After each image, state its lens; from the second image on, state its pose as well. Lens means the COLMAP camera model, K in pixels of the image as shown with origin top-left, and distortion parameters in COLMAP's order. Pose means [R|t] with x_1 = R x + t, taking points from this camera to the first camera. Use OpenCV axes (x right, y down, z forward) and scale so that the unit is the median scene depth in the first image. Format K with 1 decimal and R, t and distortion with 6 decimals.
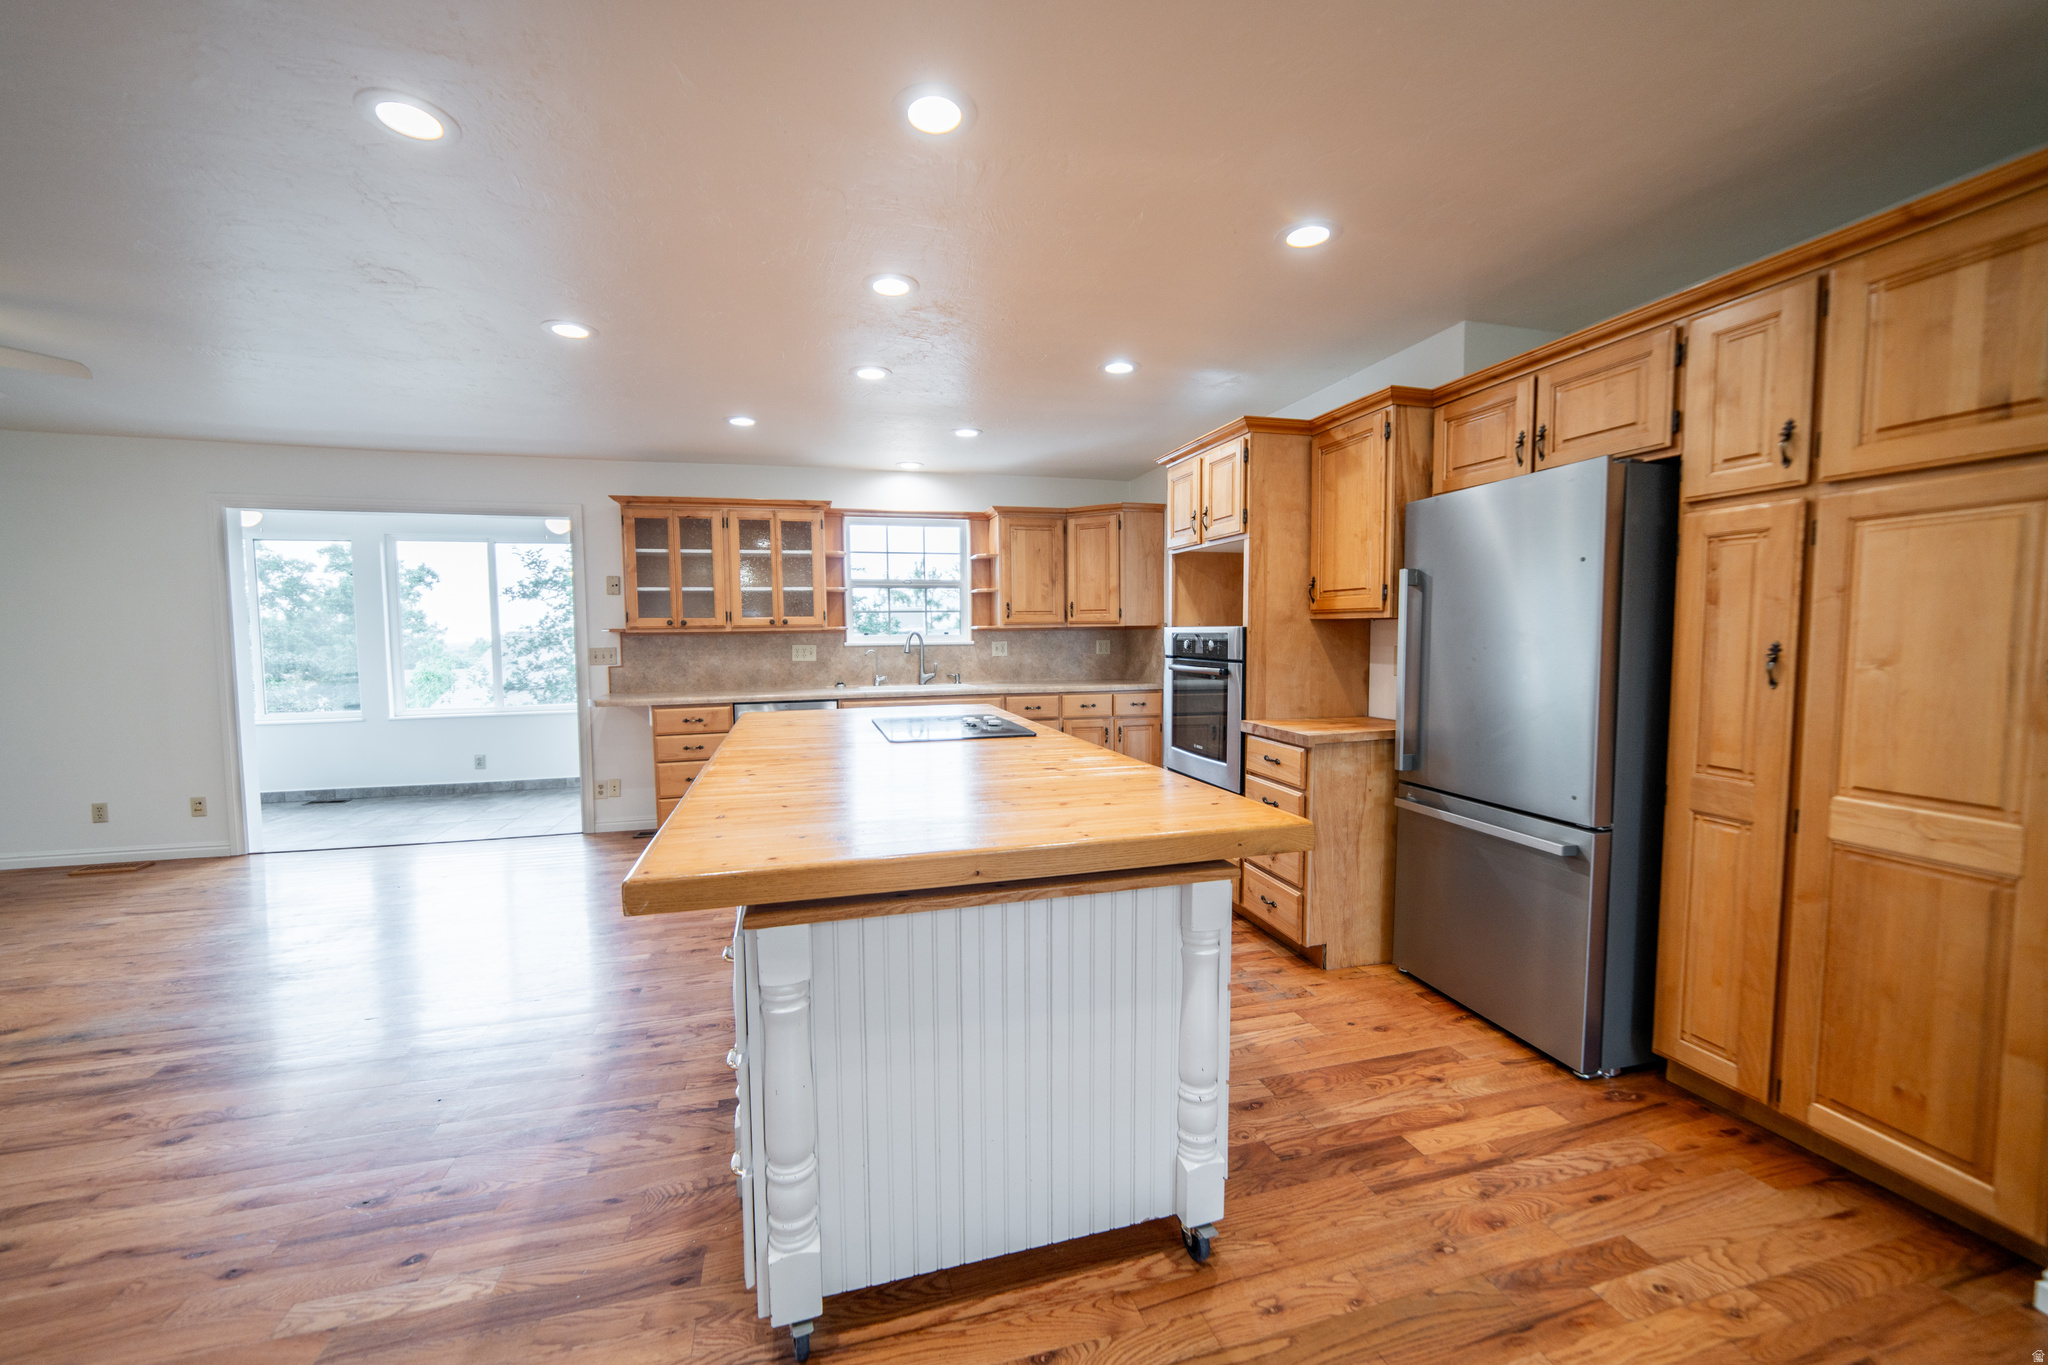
lens RADIAL K [[795.4, 0, 1026.6], [0, 795.4, 681.6], [0, 0, 1]] dist [-0.009418, 0.003472]
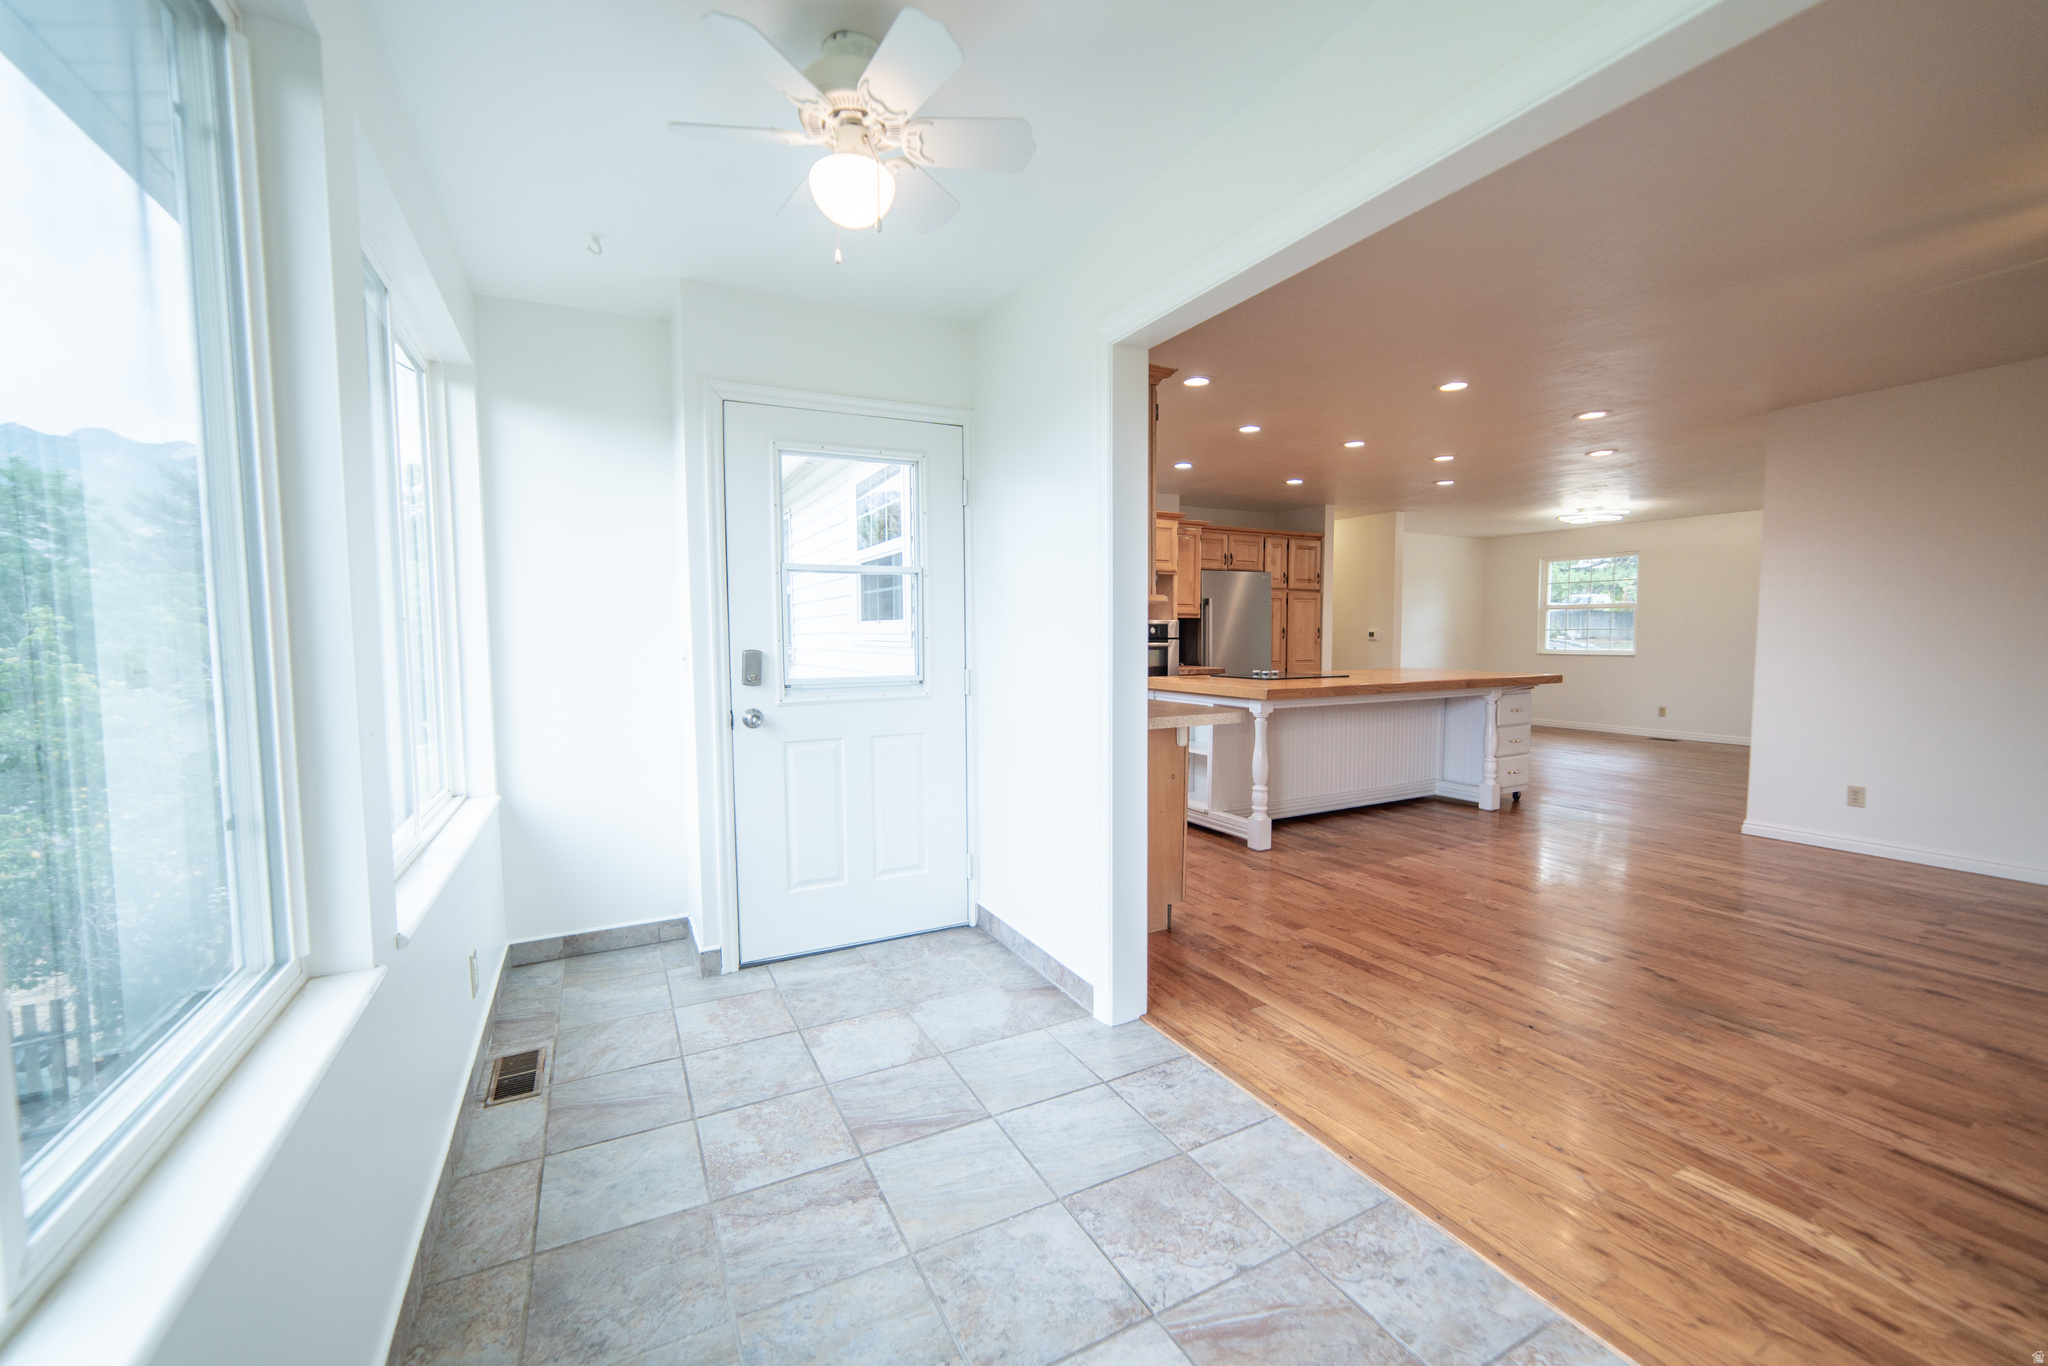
lens RADIAL K [[795.4, 0, 1025.6], [0, 795.4, 685.0], [0, 0, 1]] dist [-0.009418, 0.003472]
pose [[-0.211216, -0.054356, 0.975927, -1.013659], [0.067956, 0.995220, 0.070138, -0.048032], [-0.975074, 0.081135, -0.206512, 1.166898]]
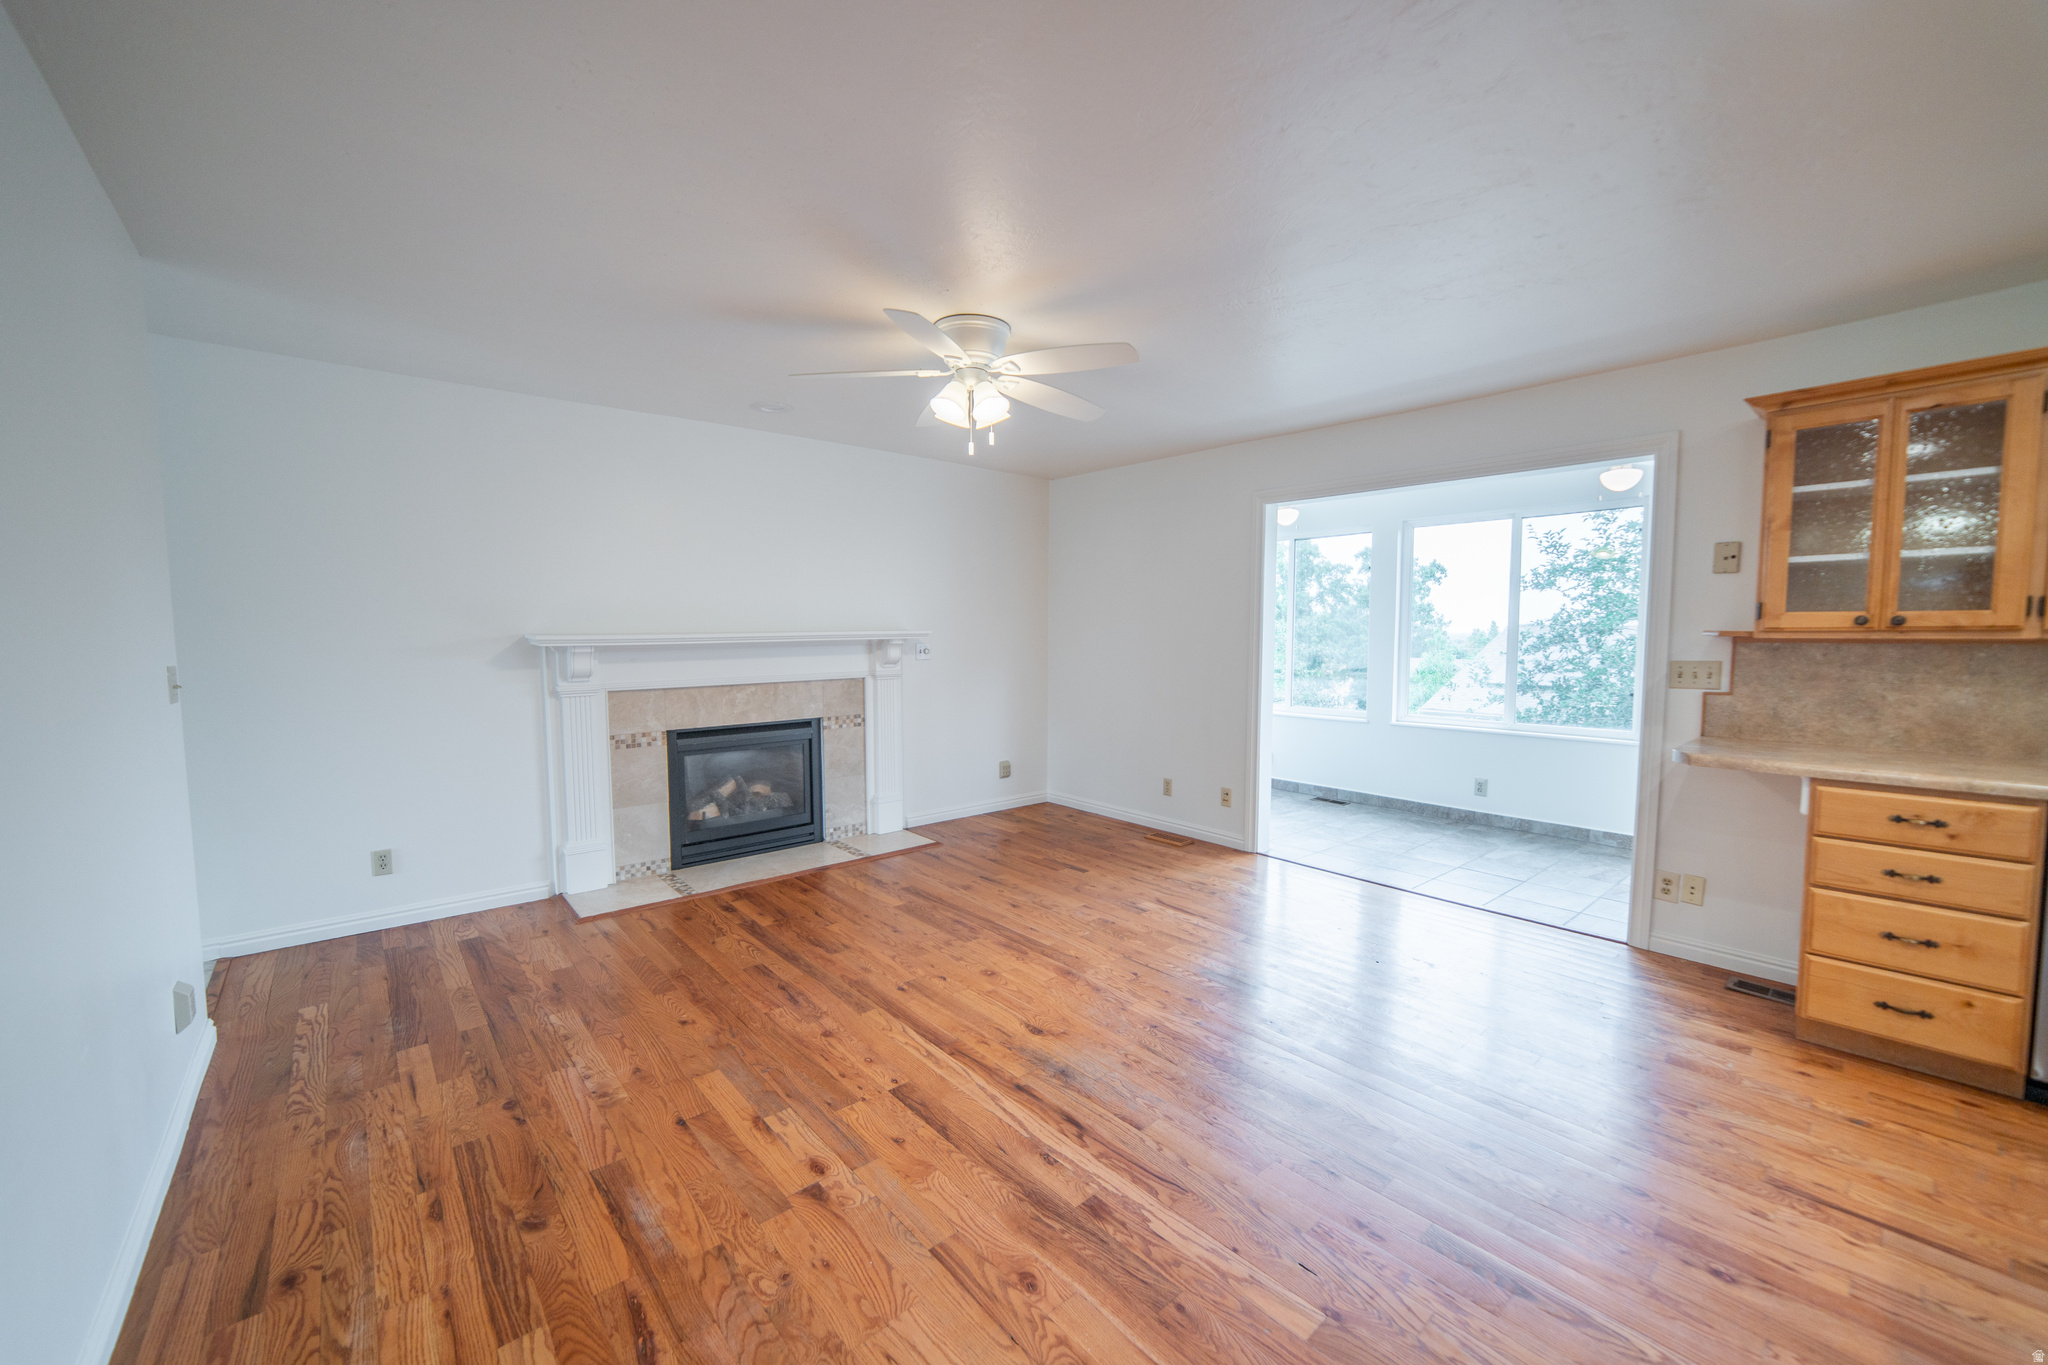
lens RADIAL K [[795.4, 0, 1021.5], [0, 795.4, 685.3], [0, 0, 1]] dist [-0.009418, 0.003472]
pose [[0.432432, 0.072226, -0.898769, -0.209708], [-0.058584, 0.996931, 0.051928, -0.025370], [0.899761, 0.030198, 0.435336, 0.267904]]
